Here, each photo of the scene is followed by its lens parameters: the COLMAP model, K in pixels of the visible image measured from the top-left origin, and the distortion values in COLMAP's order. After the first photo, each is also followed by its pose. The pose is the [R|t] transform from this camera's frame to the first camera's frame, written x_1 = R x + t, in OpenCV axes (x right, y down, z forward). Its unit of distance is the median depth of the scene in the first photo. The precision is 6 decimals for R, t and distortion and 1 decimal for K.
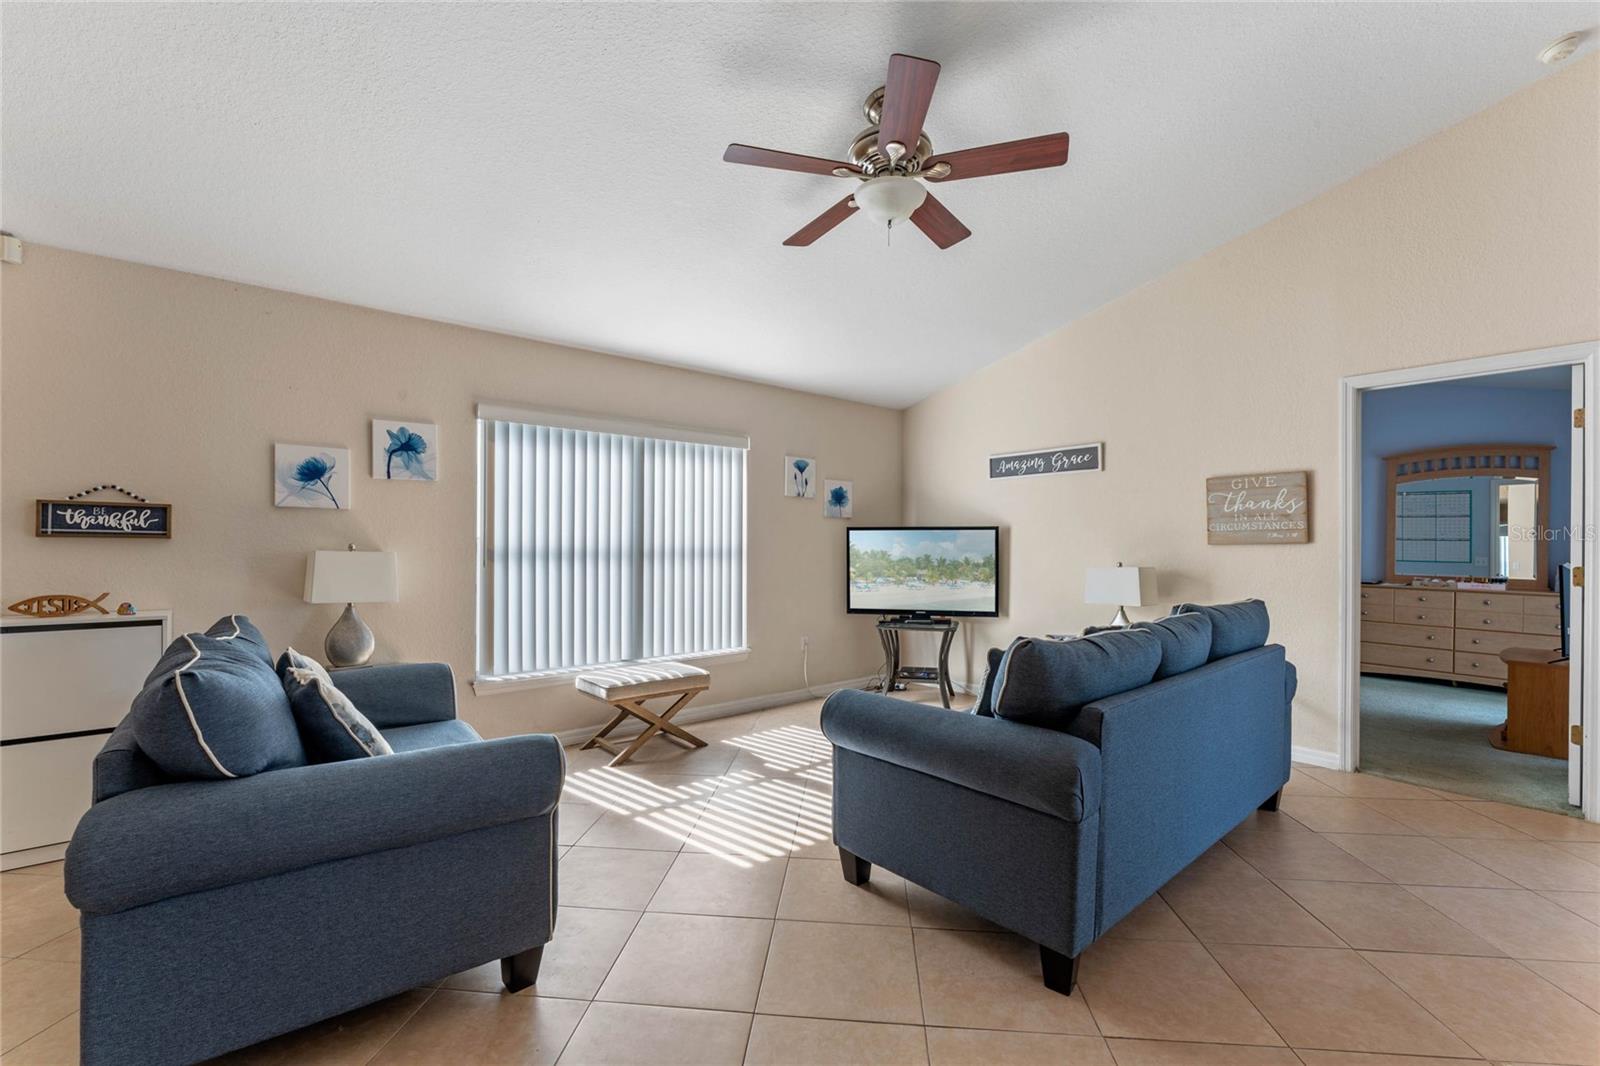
lens RADIAL K [[676.8, 0, 794.4], [0, 676.8, 541.5], [0, 0, 1]] dist [-0.005302, -0.000356]
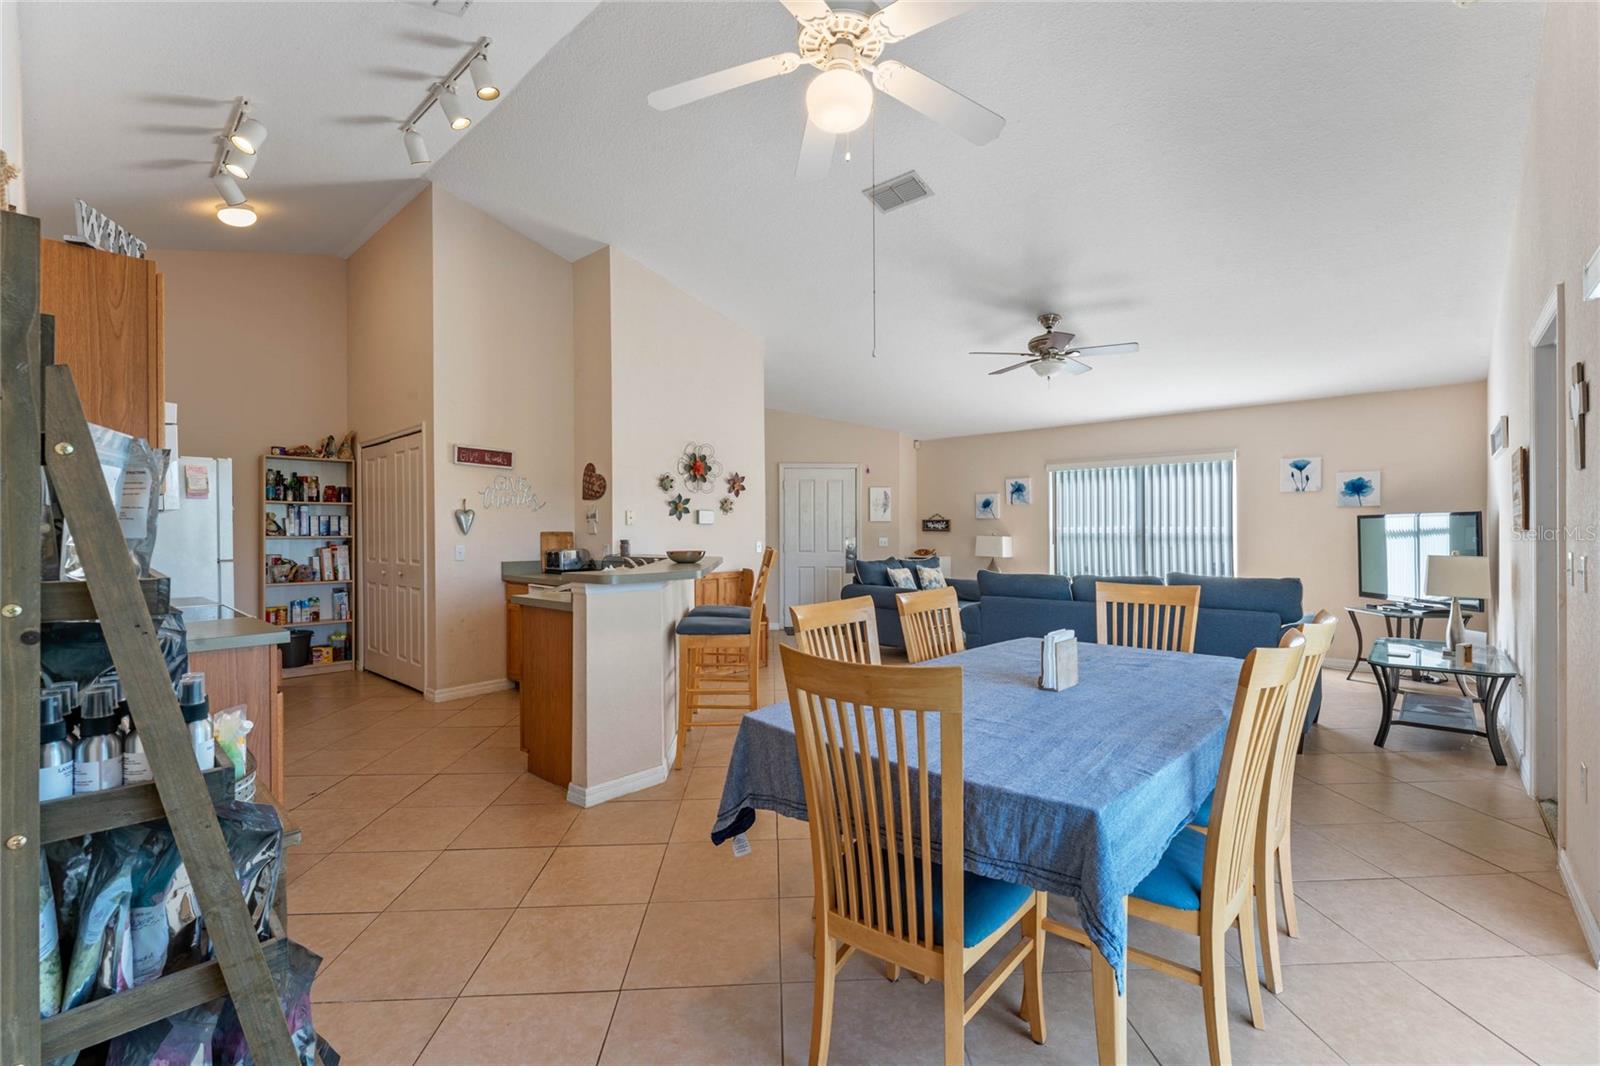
lens RADIAL K [[676.8, 0, 796.0], [0, 676.8, 529.7], [0, 0, 1]] dist [-0.005302, -0.000356]
pose [[0.132980, -0.005823, -0.991102, 1.132849], [0.009742, 0.999942, -0.004568, -0.002847], [0.991071, -0.009048, 0.133029, -0.024517]]
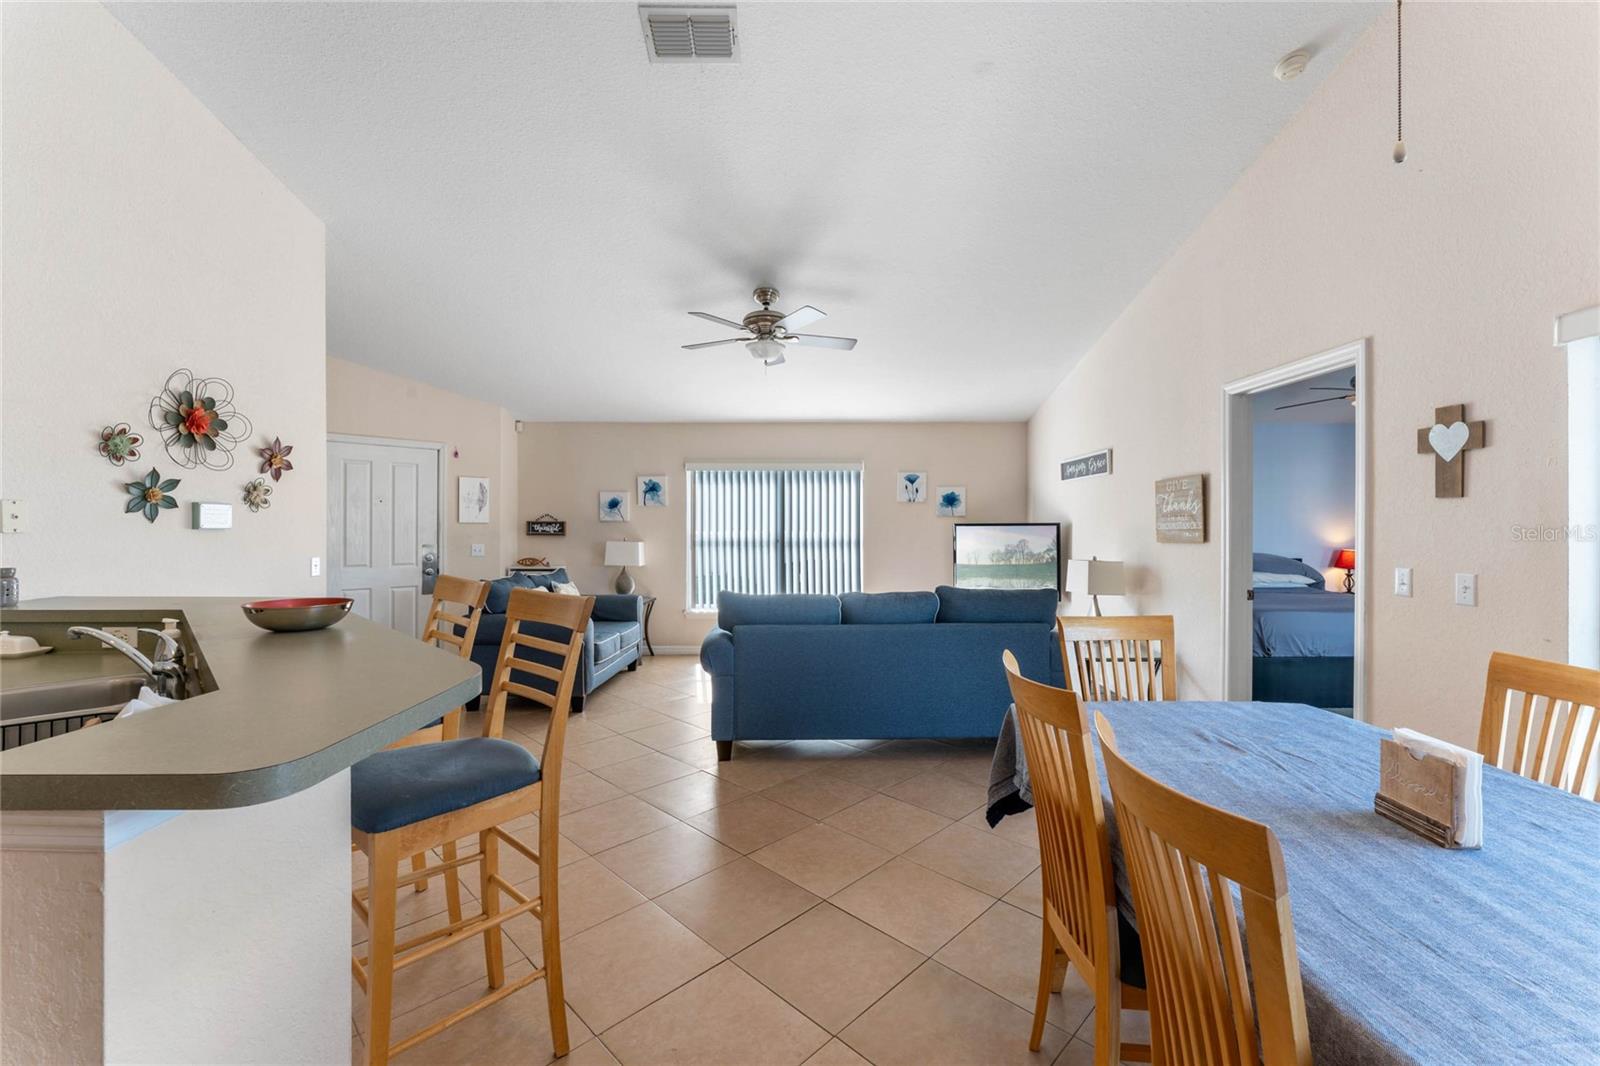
lens RADIAL K [[651.1, 0, 794.7], [0, 651.1, 523.9], [0, 0, 1]] dist [-0.008176, 0.000743]
pose [[0.767378, -0.006223, -0.641164, 0.706034], [0.005463, 0.999980, -0.003167, -0.020833], [0.641171, -0.001072, 0.767397, -0.144934]]
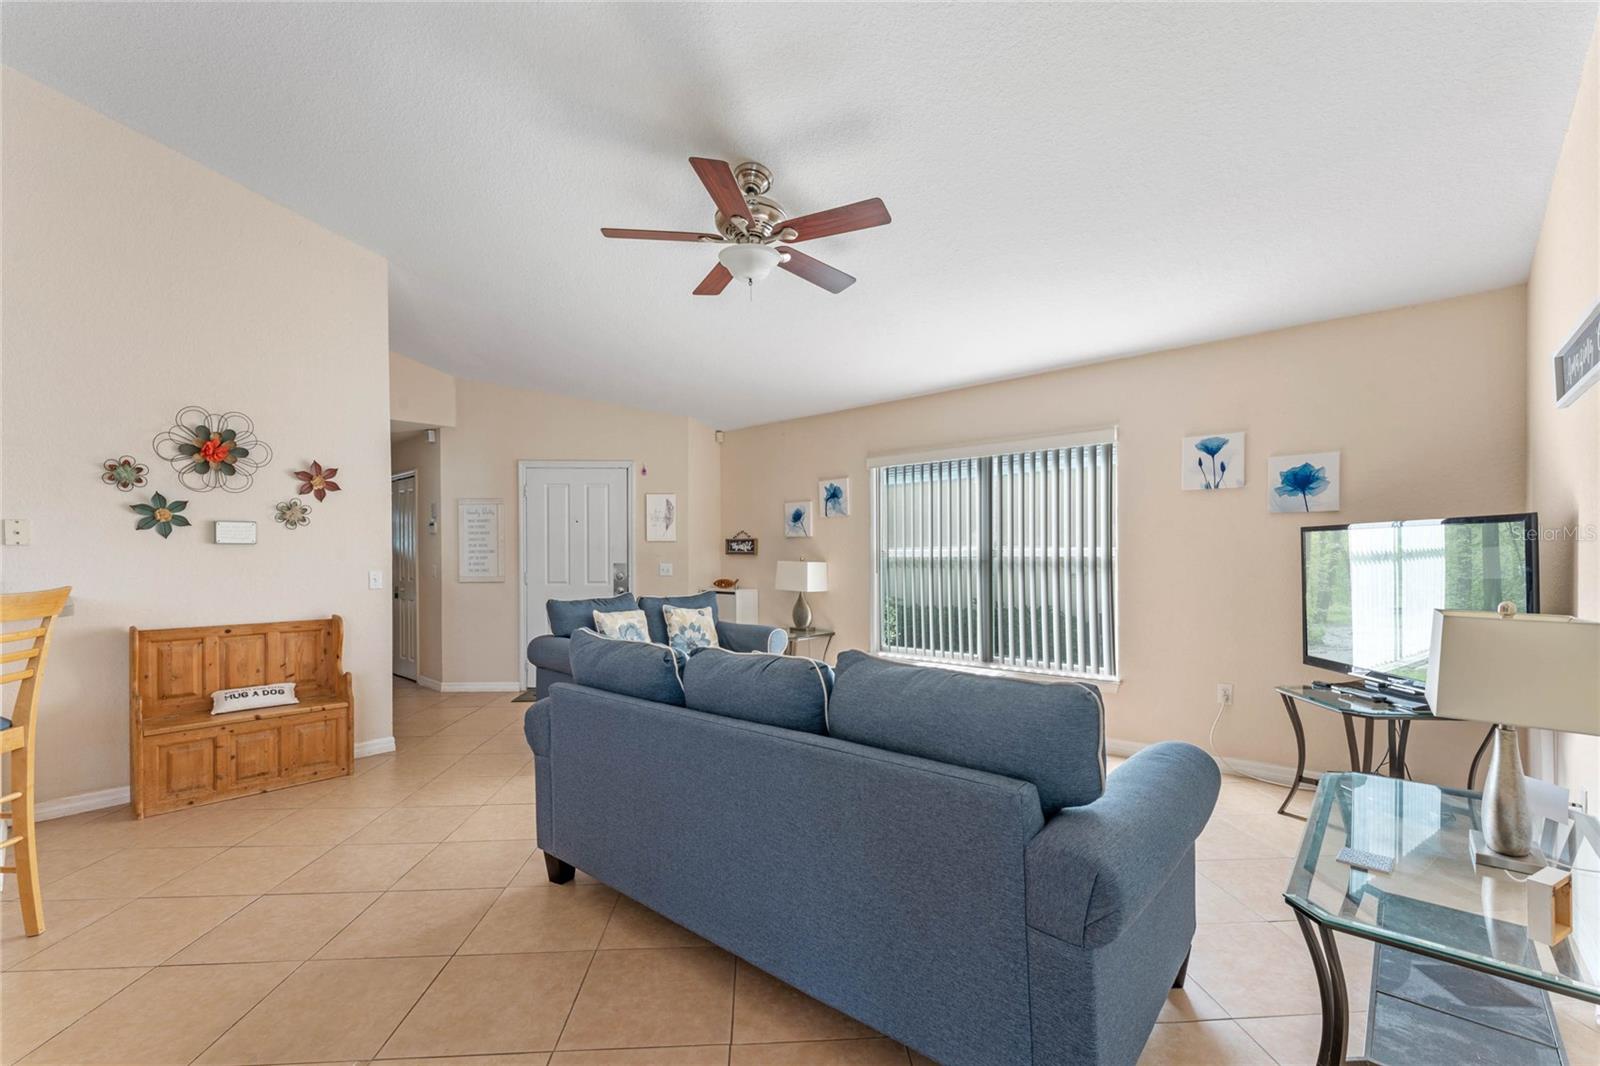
lens RADIAL K [[676.8, 0, 788.4], [0, 676.8, 556.9], [0, 0, 1]] dist [-0.005302, -0.000356]
pose [[0.148508, -0.000557, -0.988911, 0.704728], [0.012146, 0.999925, 0.001261, 0.000300], [0.988837, -0.012199, 0.148503, 0.479187]]
